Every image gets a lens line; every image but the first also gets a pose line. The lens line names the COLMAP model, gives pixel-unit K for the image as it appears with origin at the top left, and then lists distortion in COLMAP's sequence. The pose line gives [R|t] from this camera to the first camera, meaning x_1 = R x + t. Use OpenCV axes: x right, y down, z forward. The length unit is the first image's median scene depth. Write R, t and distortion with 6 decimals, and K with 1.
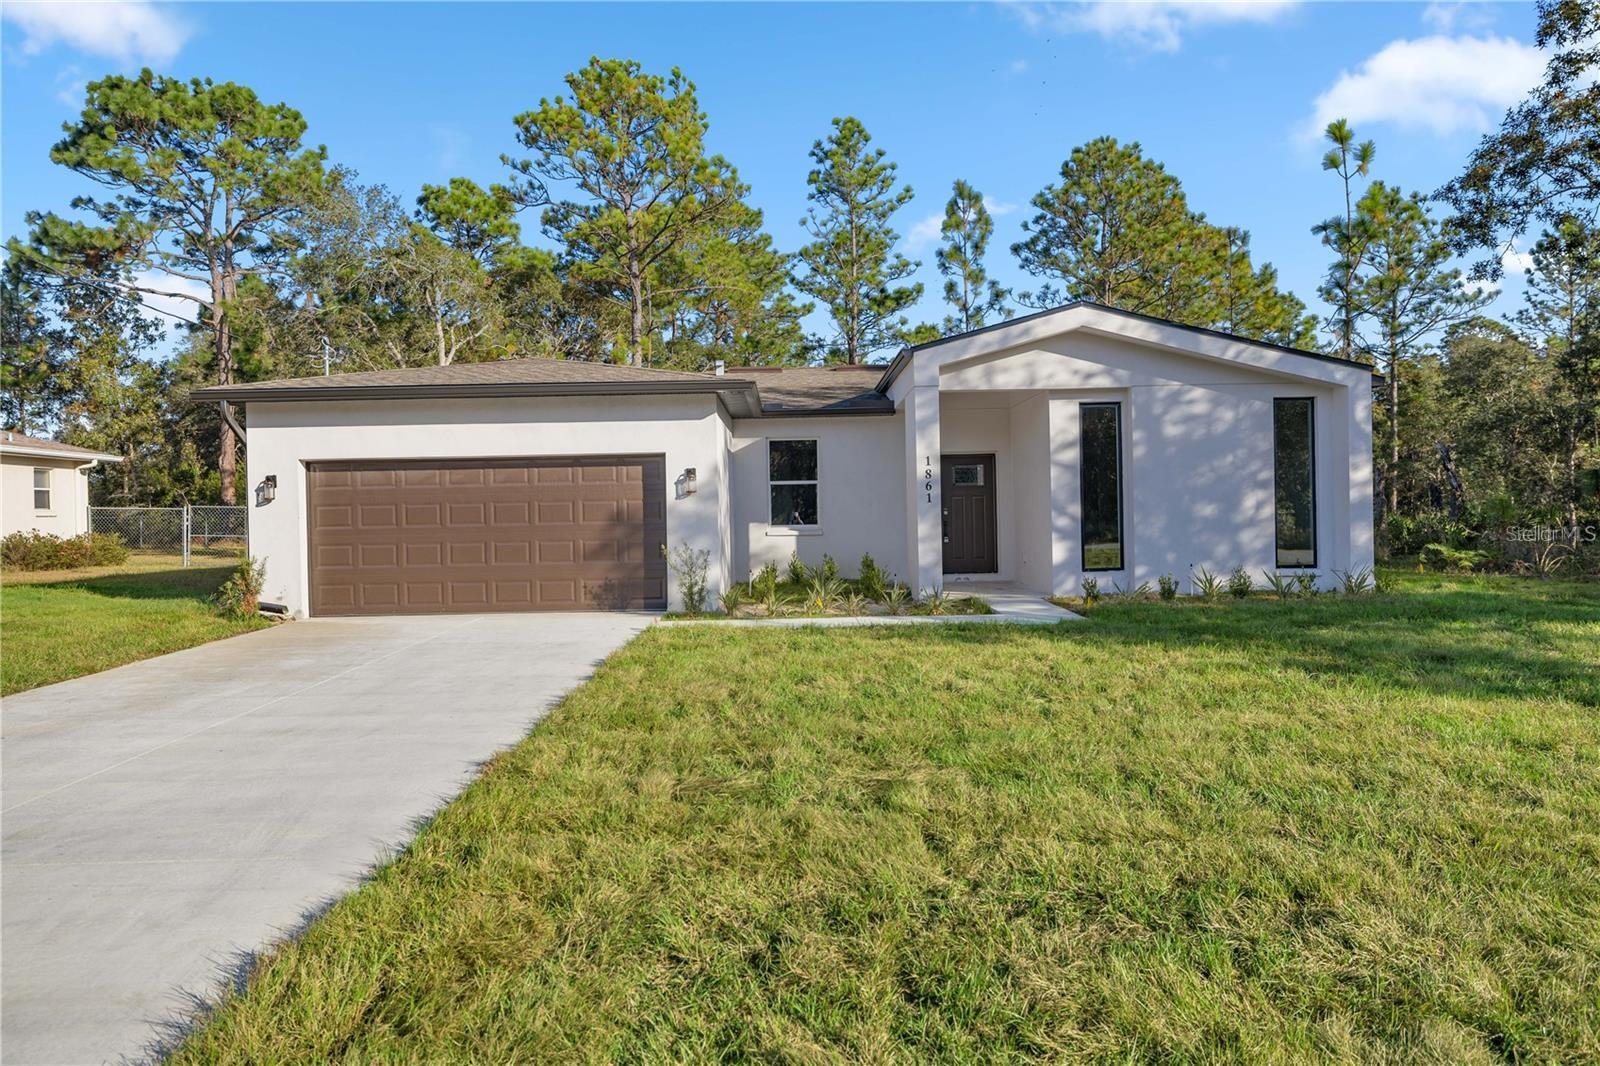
lens RADIAL K [[1060.3, 0, 800.1], [0, 1060.3, 530.7], [0, 0, 1]] dist [0.004418, 0.000410]
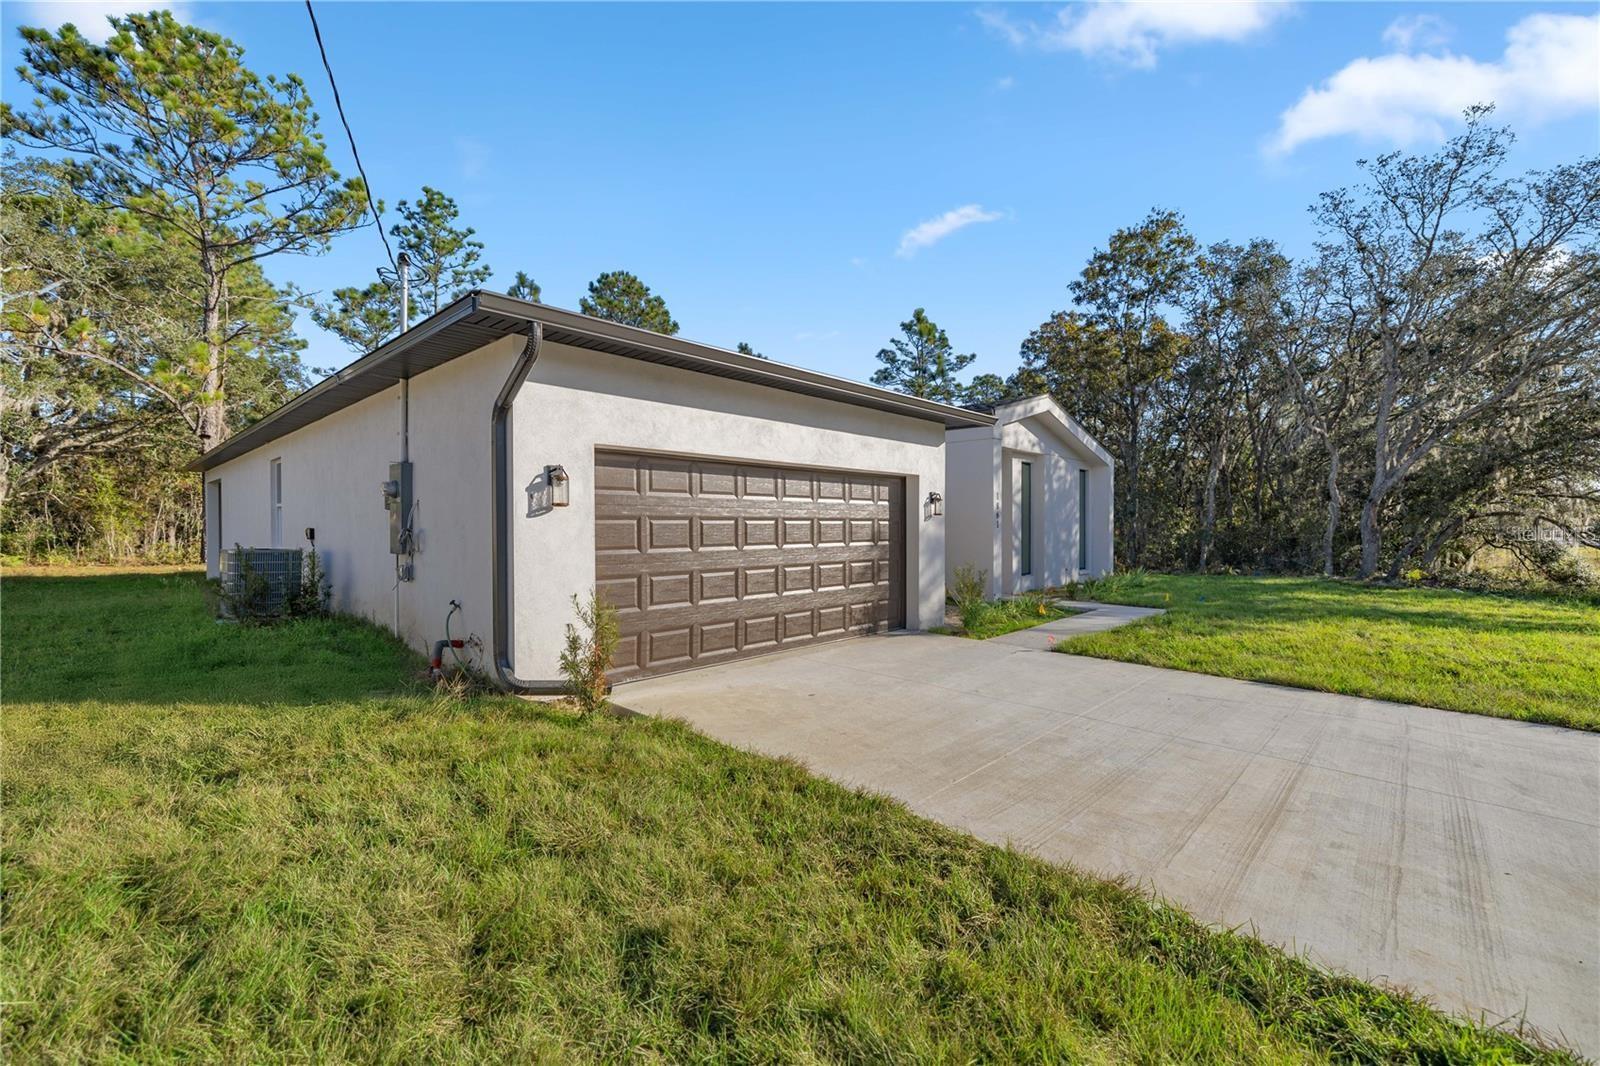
lens RADIAL K [[673.5, 0, 800.3], [0, 673.5, 529.2], [0, 0, 1]] dist [0.004745, 0.000872]
pose [[0.673460, 0.015460, 0.739062, -0.676828], [0.000160, 0.999778, -0.021060, -0.007751], [-0.739224, 0.014301, 0.673308, 0.631040]]
